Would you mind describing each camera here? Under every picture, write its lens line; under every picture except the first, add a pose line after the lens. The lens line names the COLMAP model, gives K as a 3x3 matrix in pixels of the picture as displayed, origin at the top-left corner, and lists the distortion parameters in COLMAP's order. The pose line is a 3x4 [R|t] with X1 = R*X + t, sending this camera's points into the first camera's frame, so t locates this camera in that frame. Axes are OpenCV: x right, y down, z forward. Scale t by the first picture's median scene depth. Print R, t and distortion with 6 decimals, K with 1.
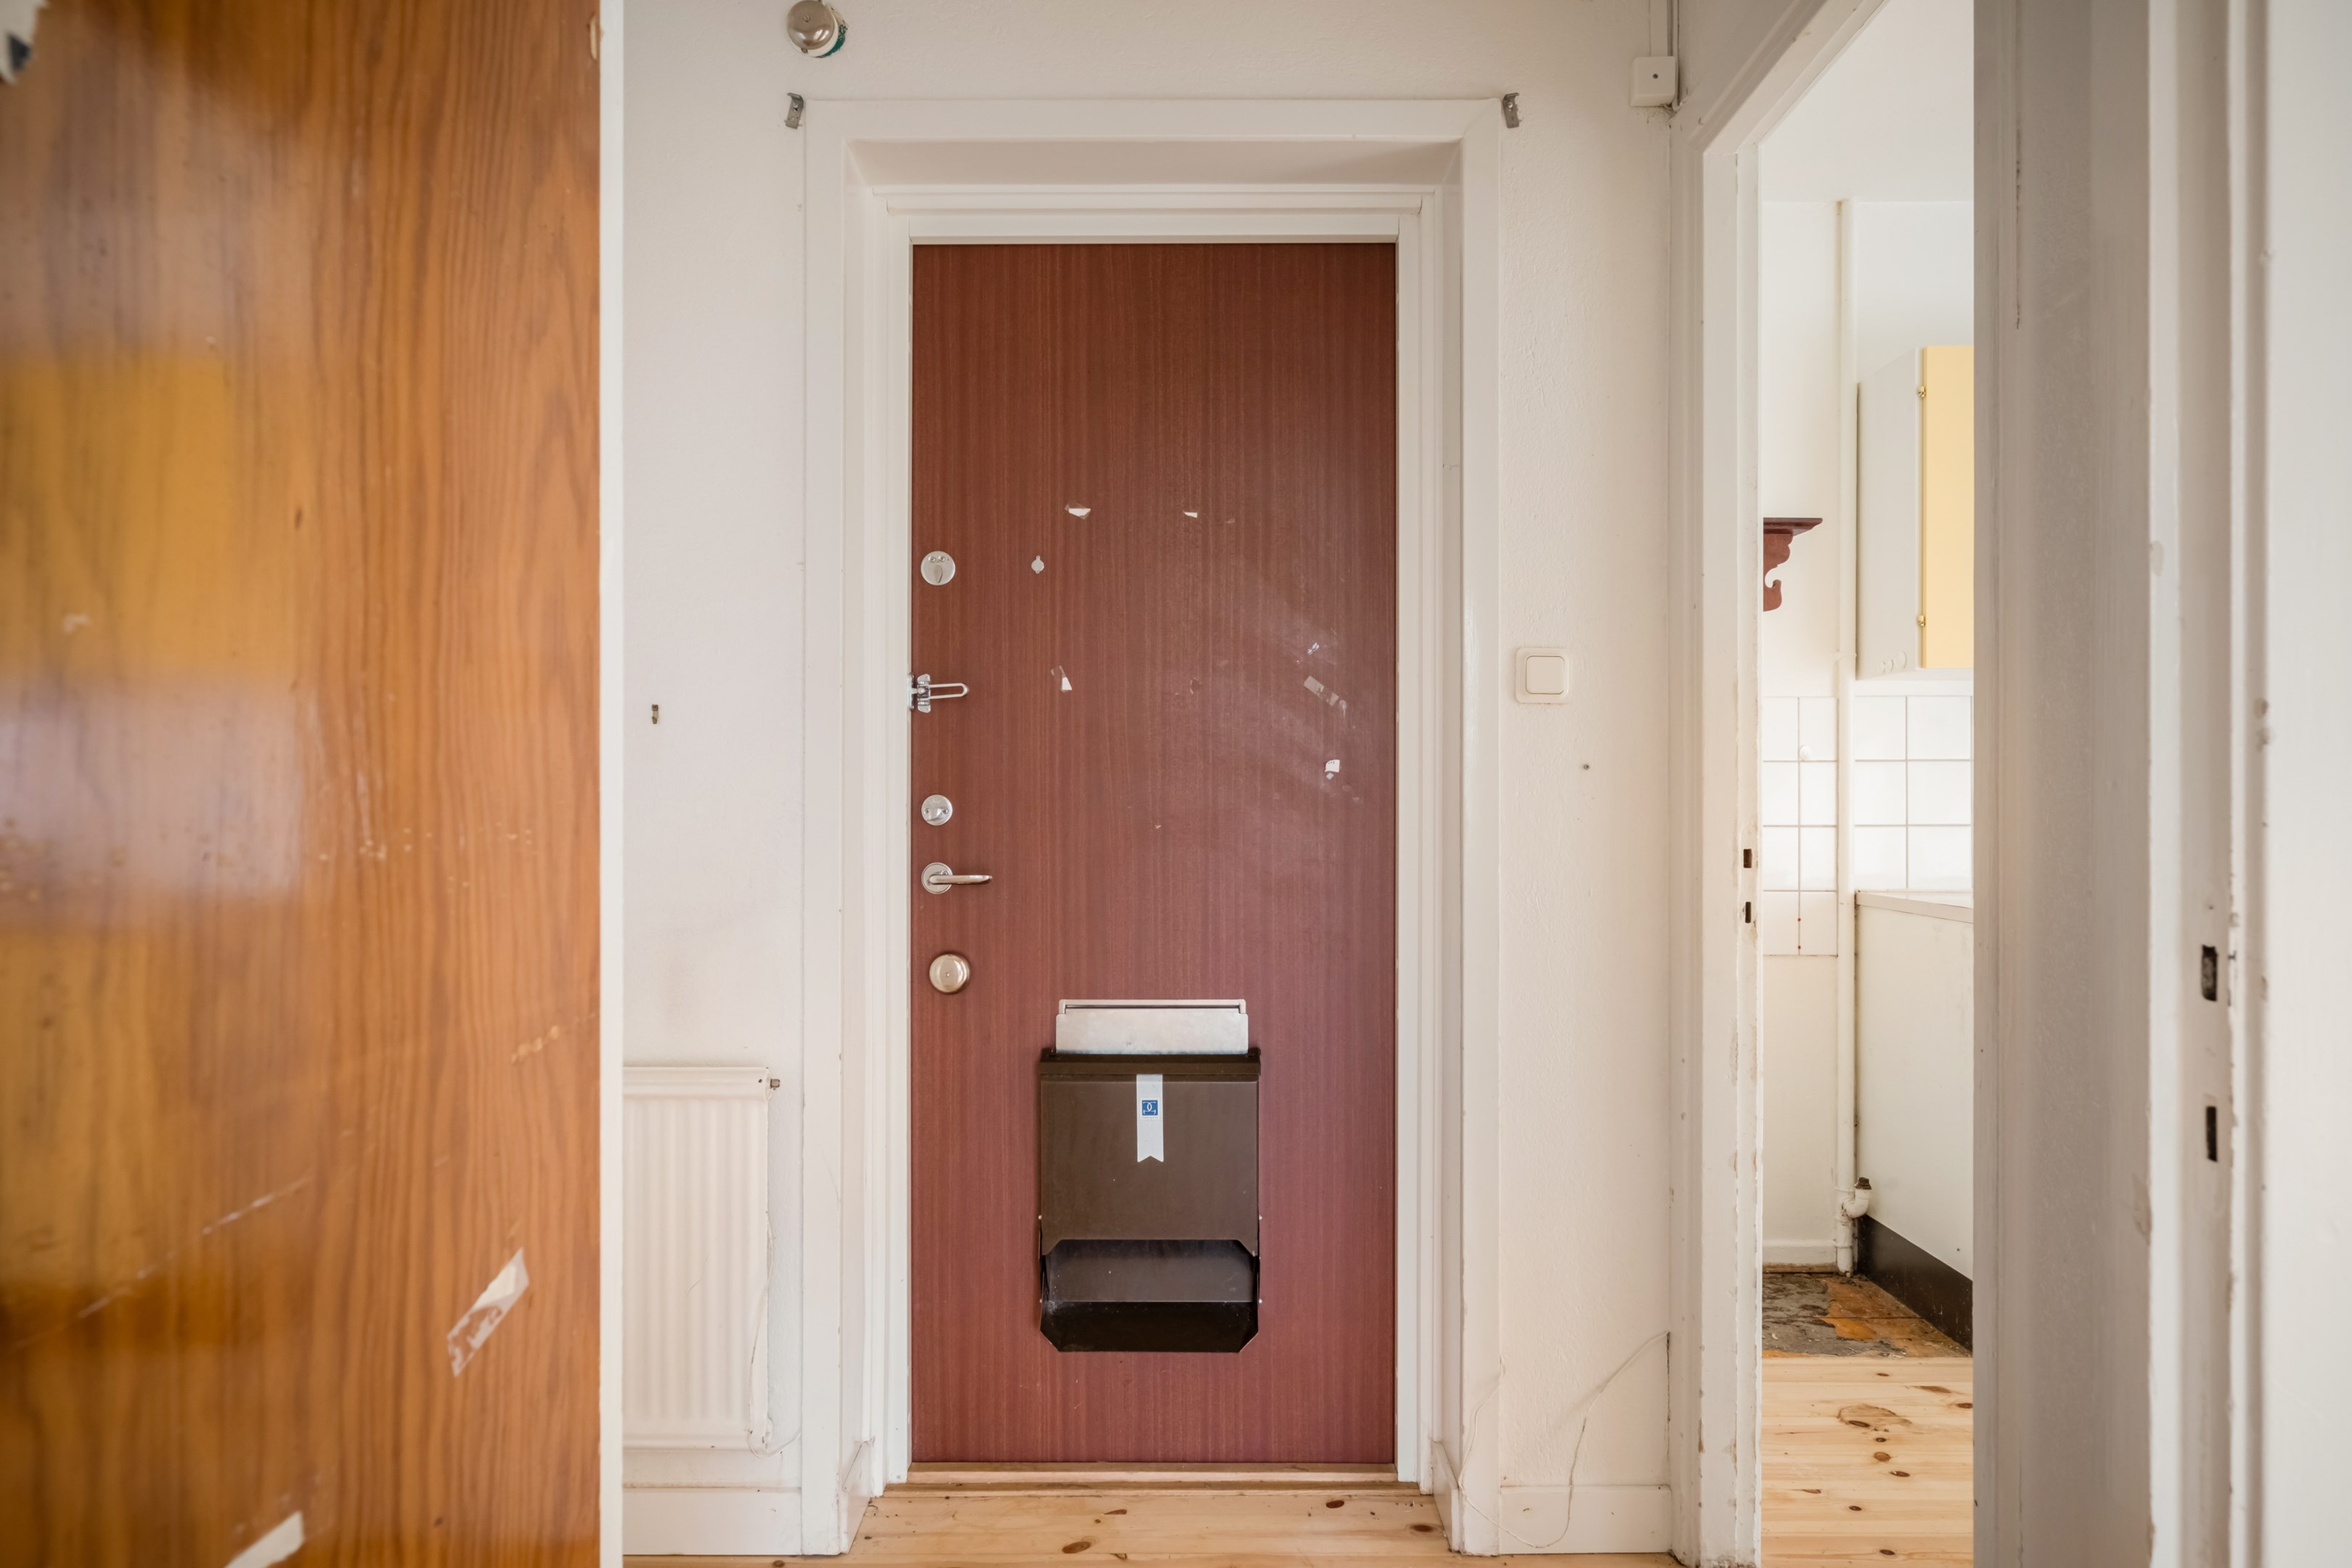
lens RADIAL K [[1409.8, 0, 1181.0], [0, 1409.8, 800.2], [0, 0, 1]] dist [-0.002235, -0.001019]
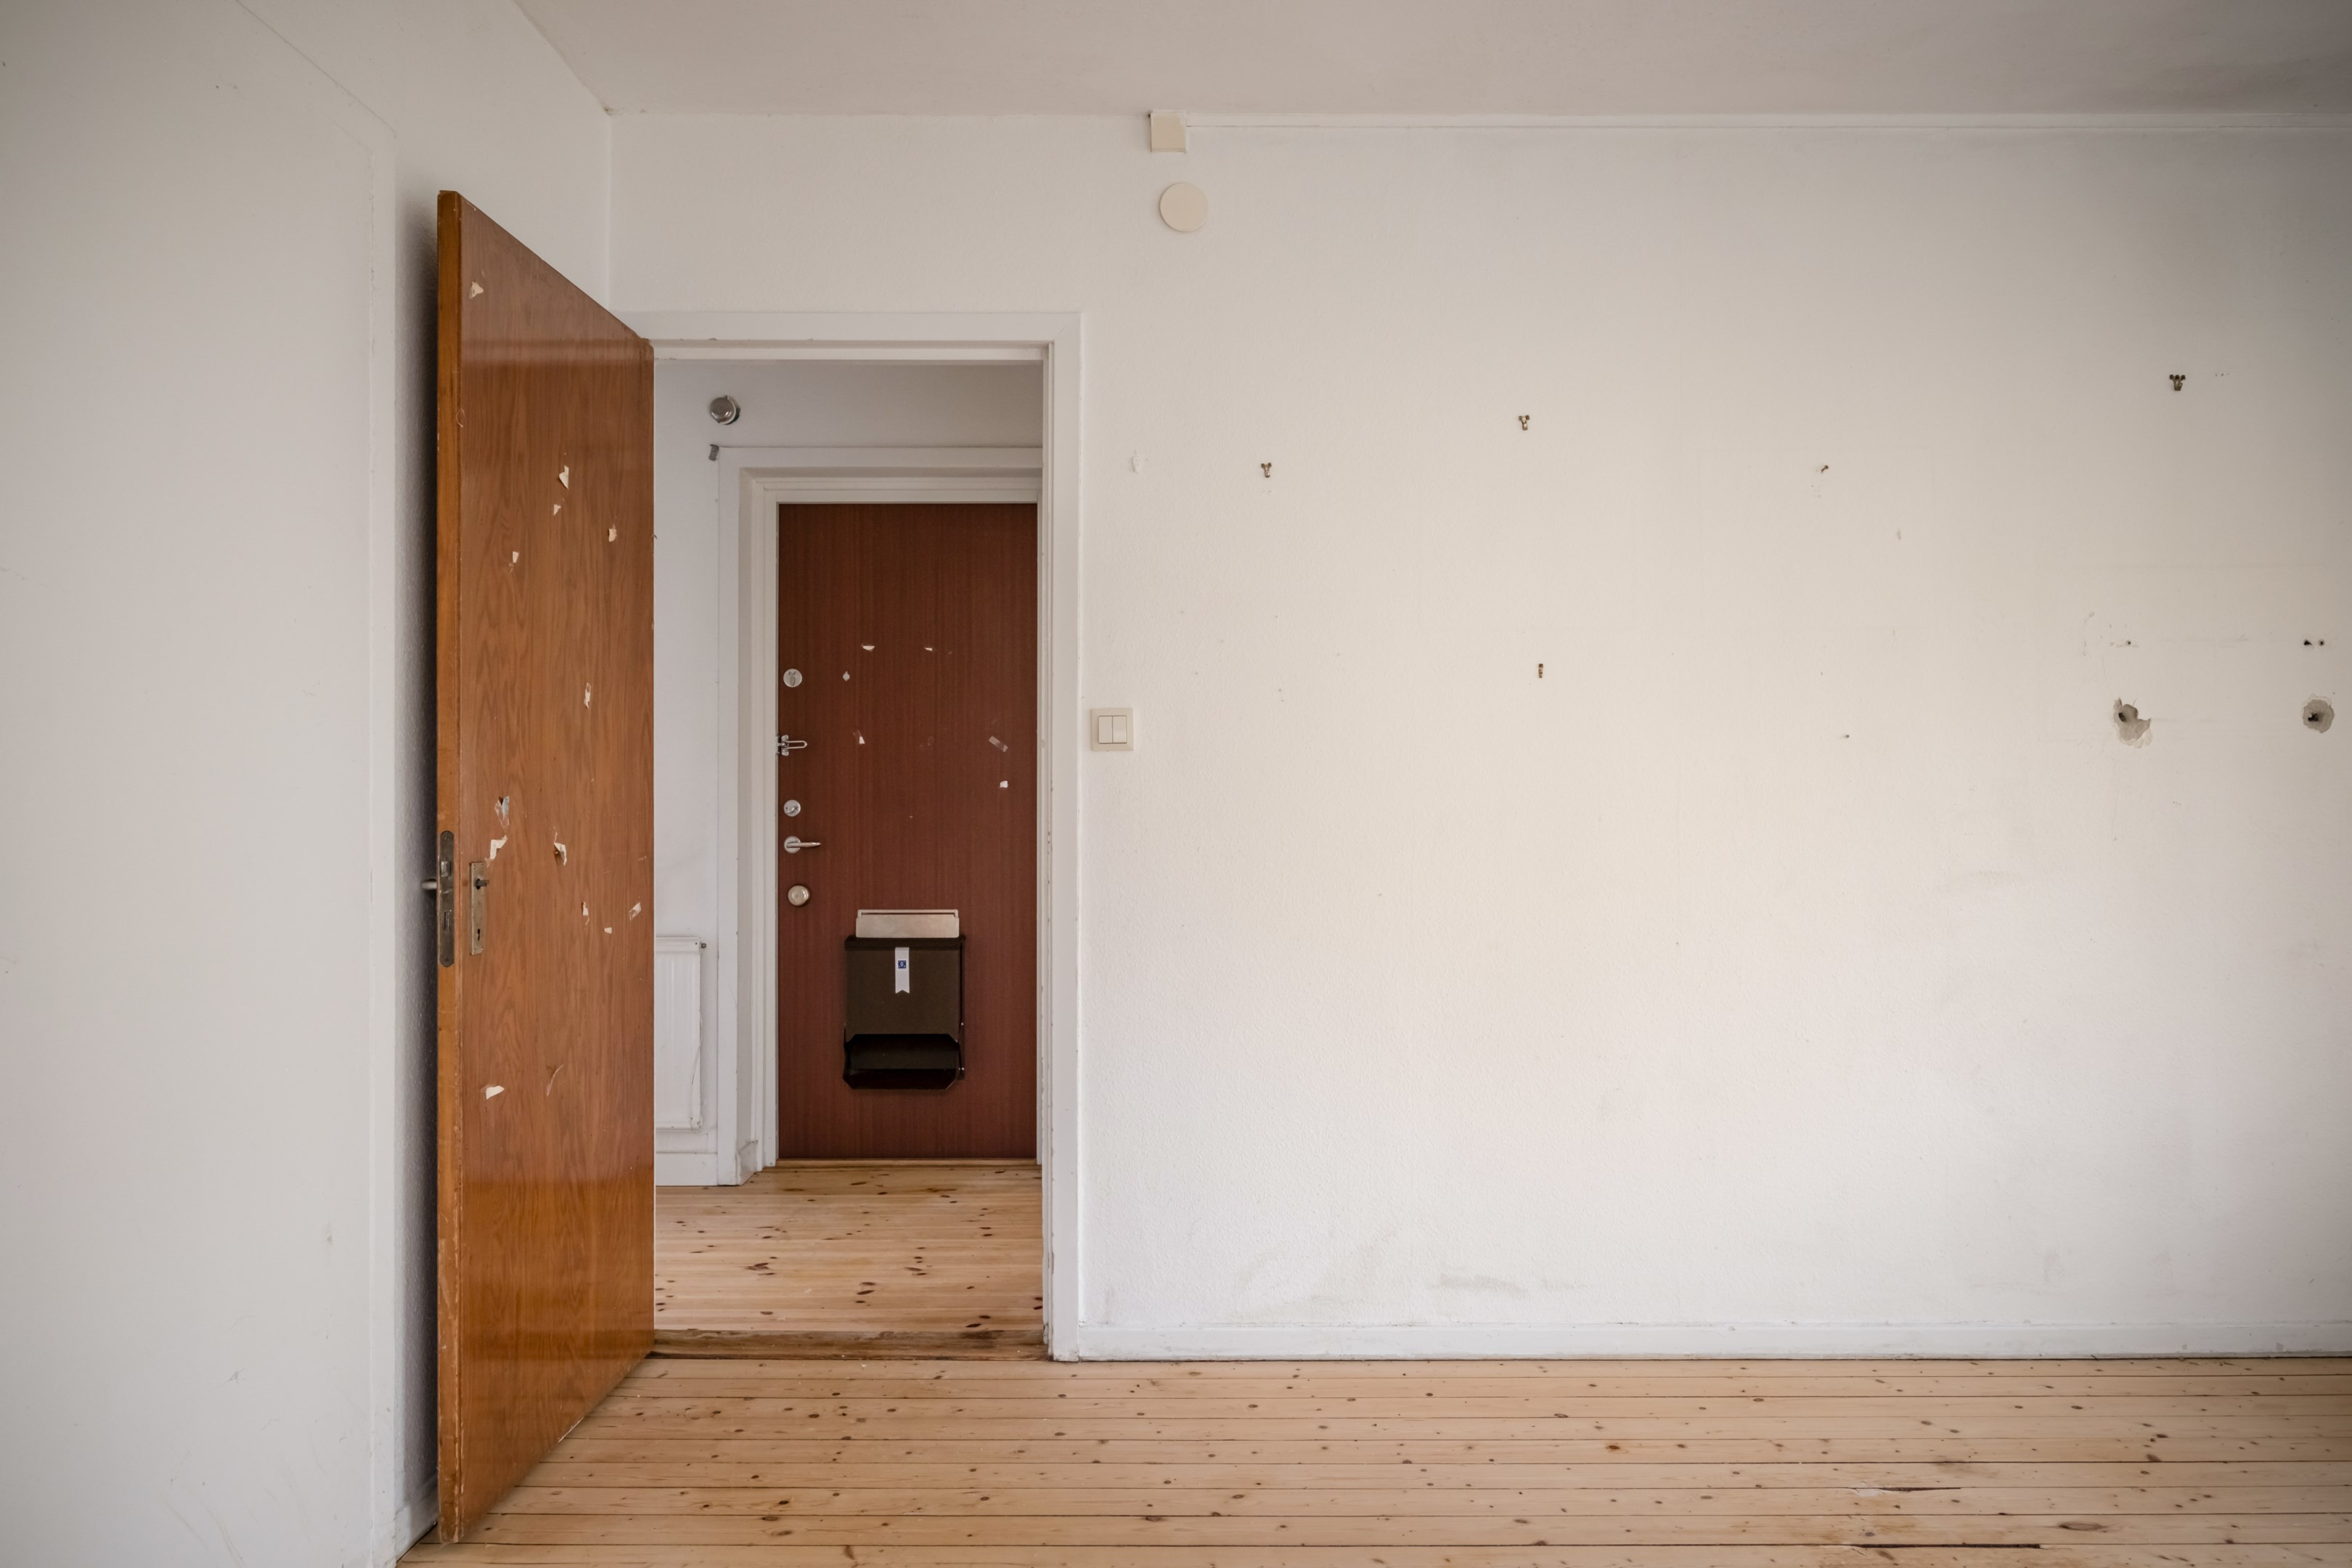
lens RADIAL K [[1571.6, 0, 1193.1], [0, 1571.6, 791.6], [0, 0, 1]] dist [-0.004386, 0.003300]
pose [[0.999966, -0.000477, 0.008260, 0.344201], [0.000487, 0.999999, -0.001212, -0.011968], [-0.008259, 0.001216, 0.999965, -1.094486]]
